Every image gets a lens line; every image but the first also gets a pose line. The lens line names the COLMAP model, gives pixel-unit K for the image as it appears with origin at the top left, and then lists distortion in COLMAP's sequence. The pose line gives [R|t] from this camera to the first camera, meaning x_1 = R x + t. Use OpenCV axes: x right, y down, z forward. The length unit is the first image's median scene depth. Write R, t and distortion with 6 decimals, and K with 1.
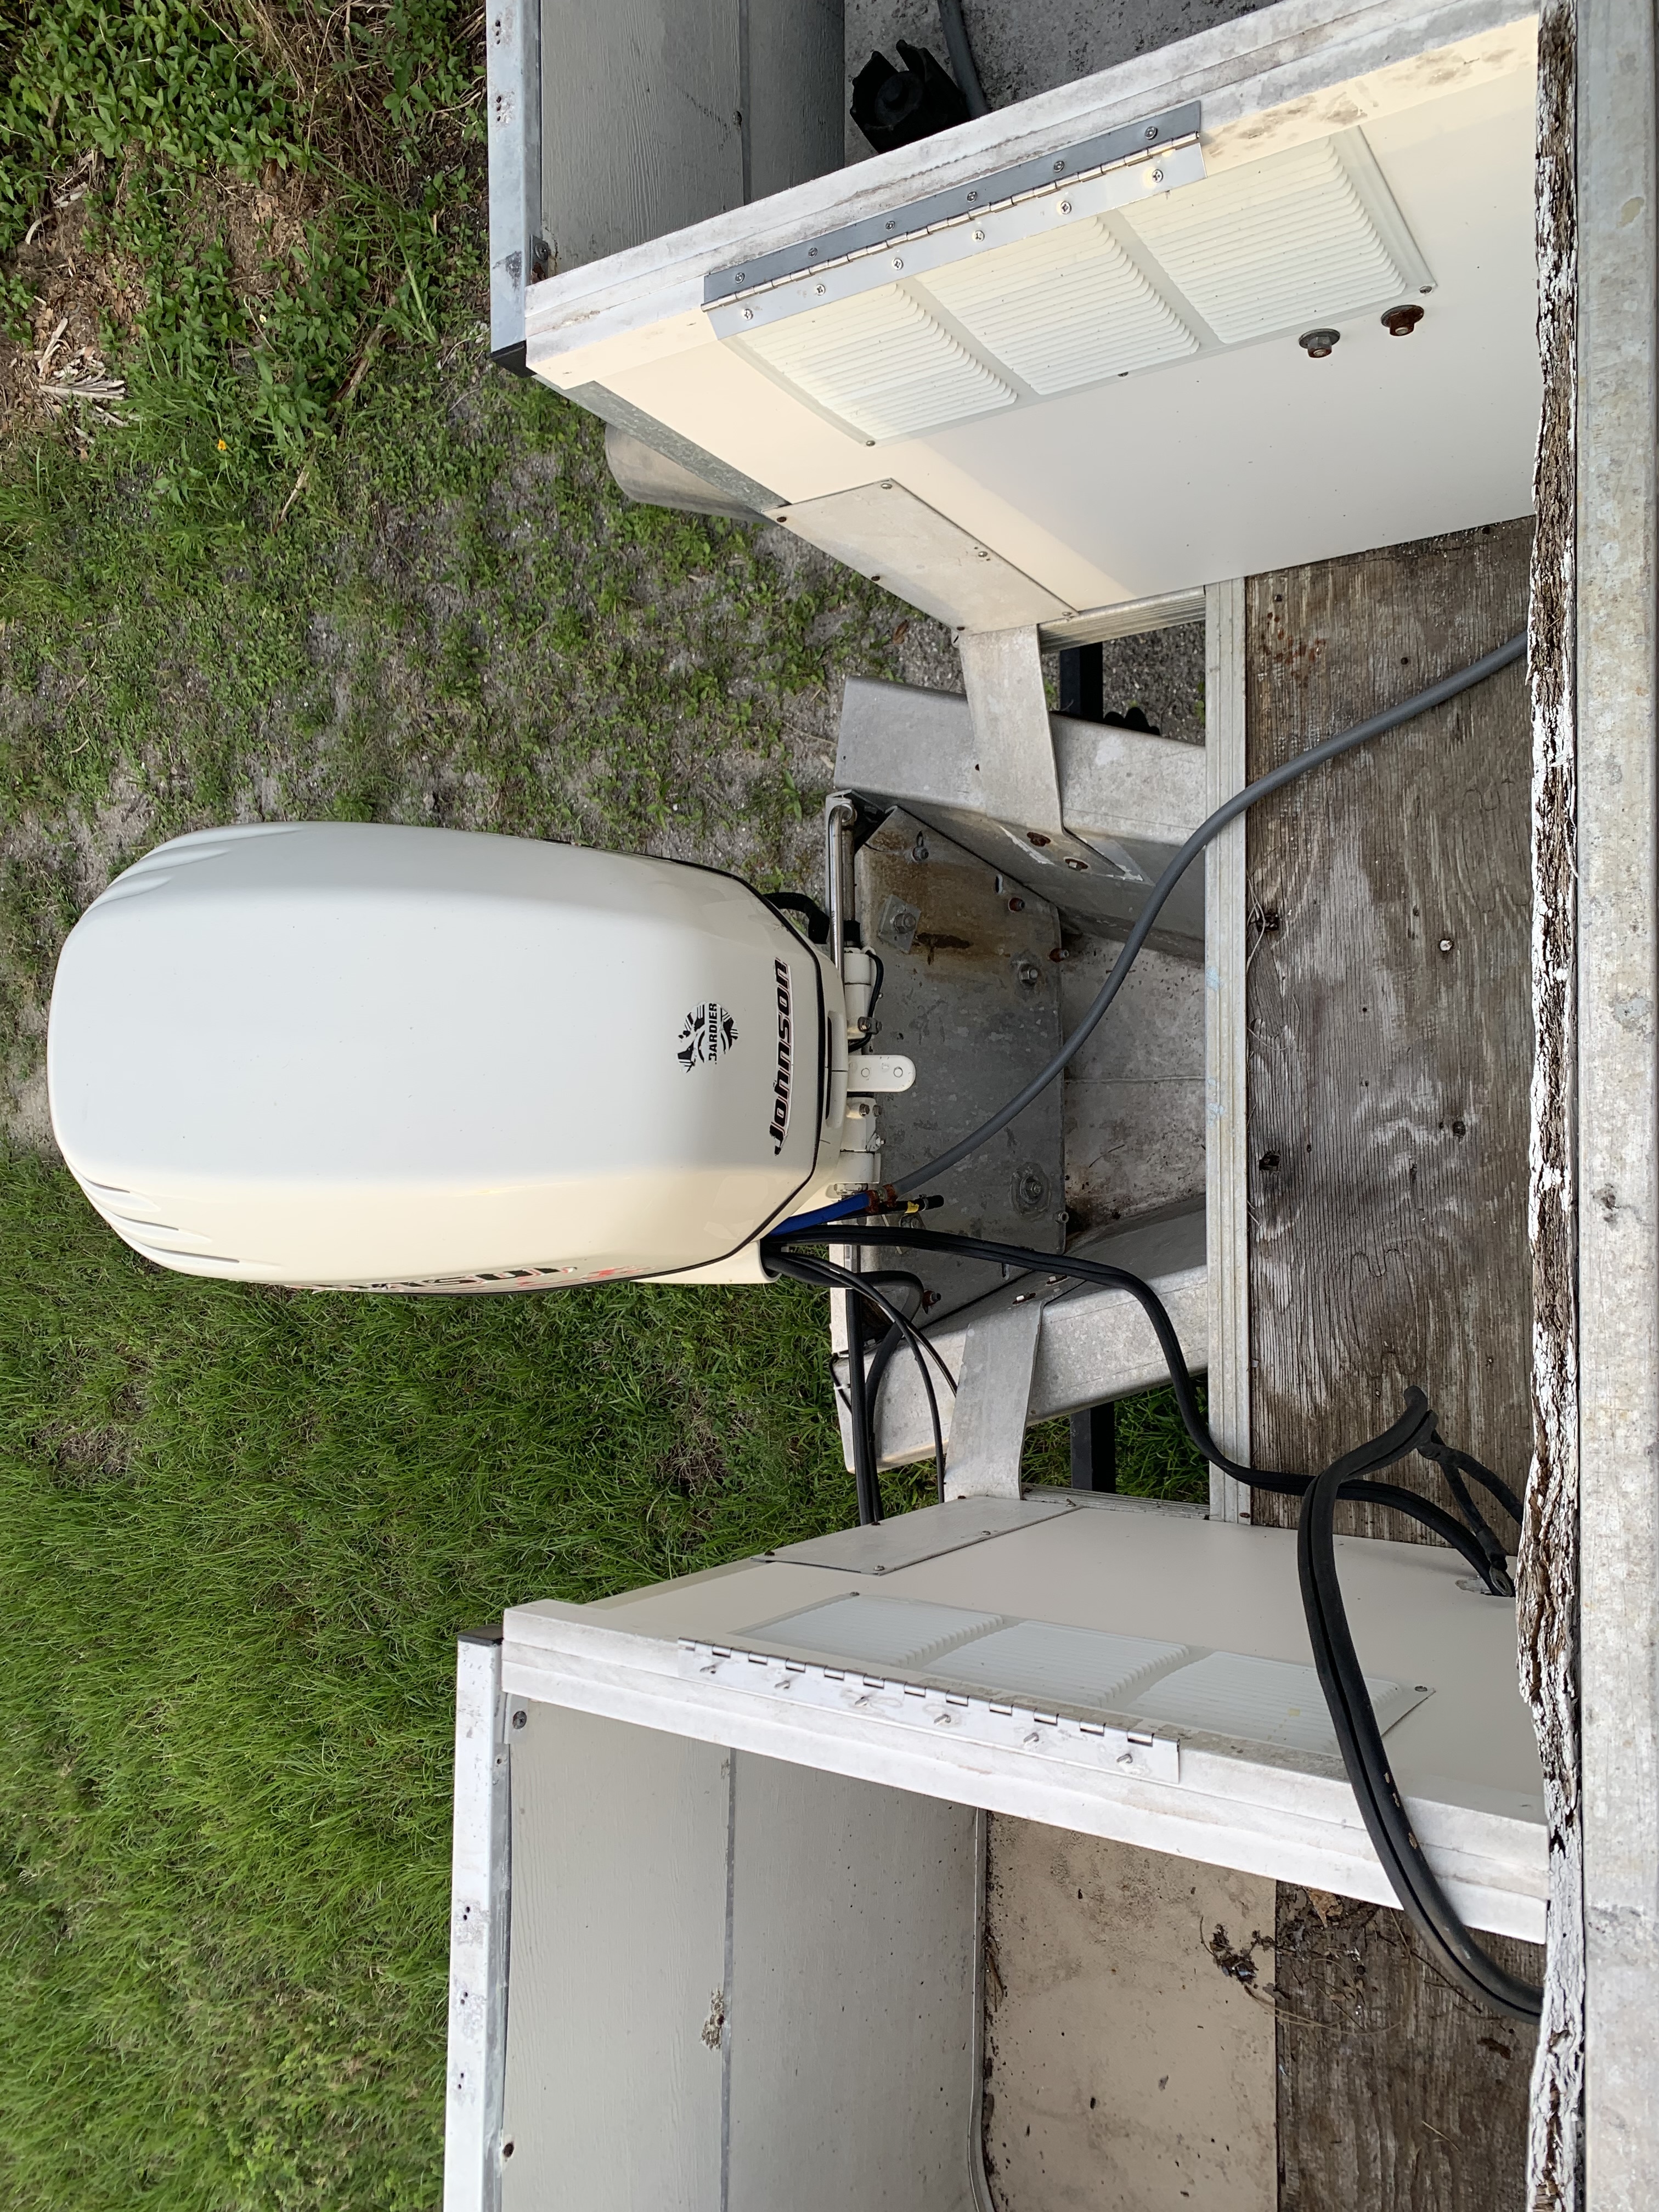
lens RADIAL K [[1618.0, 0, 834.7], [0, 1618.0, 1076.6], [0, 0, 1]] dist [0.052815, -0.056644]
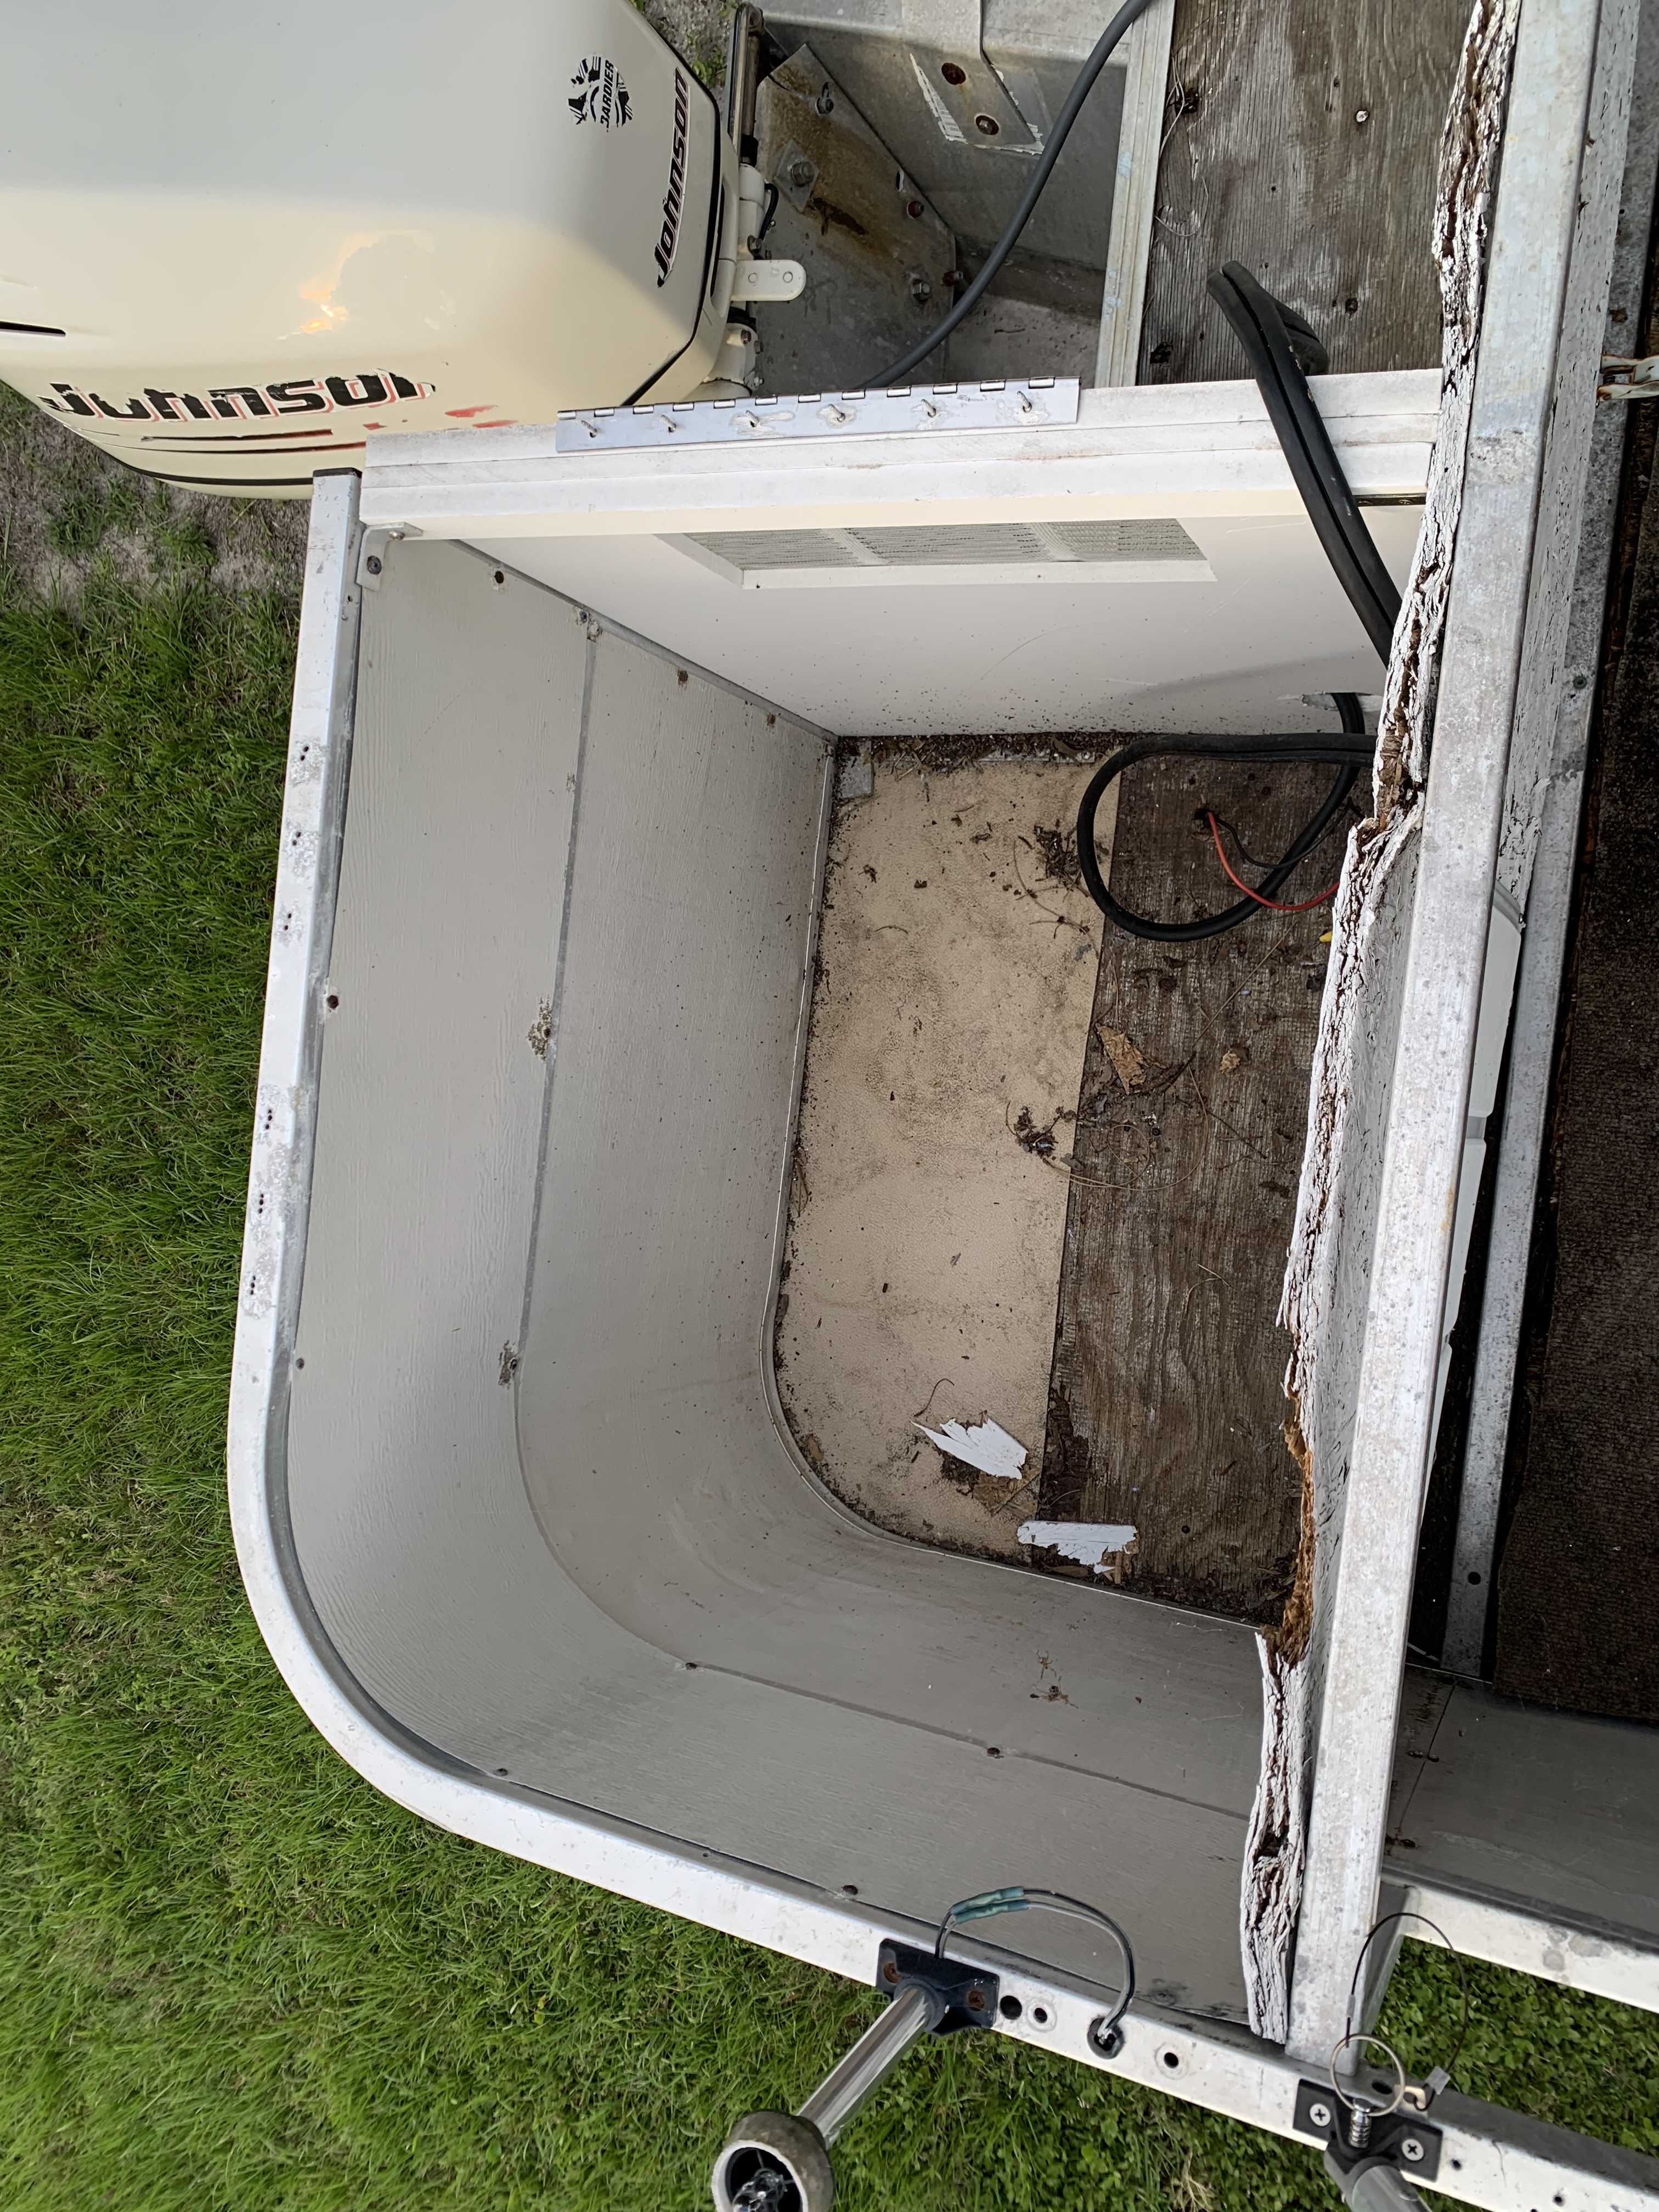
lens RADIAL K [[1618.0, 0, 834.7], [0, 1618.0, 1076.6], [0, 0, 1]] dist [0.052815, -0.056644]
pose [[0.988696, 0.085444, 0.123202, -0.013392], [-0.096275, 0.991735, 0.084811, 0.435589], [-0.114937, -0.095714, 0.988751, -0.001675]]
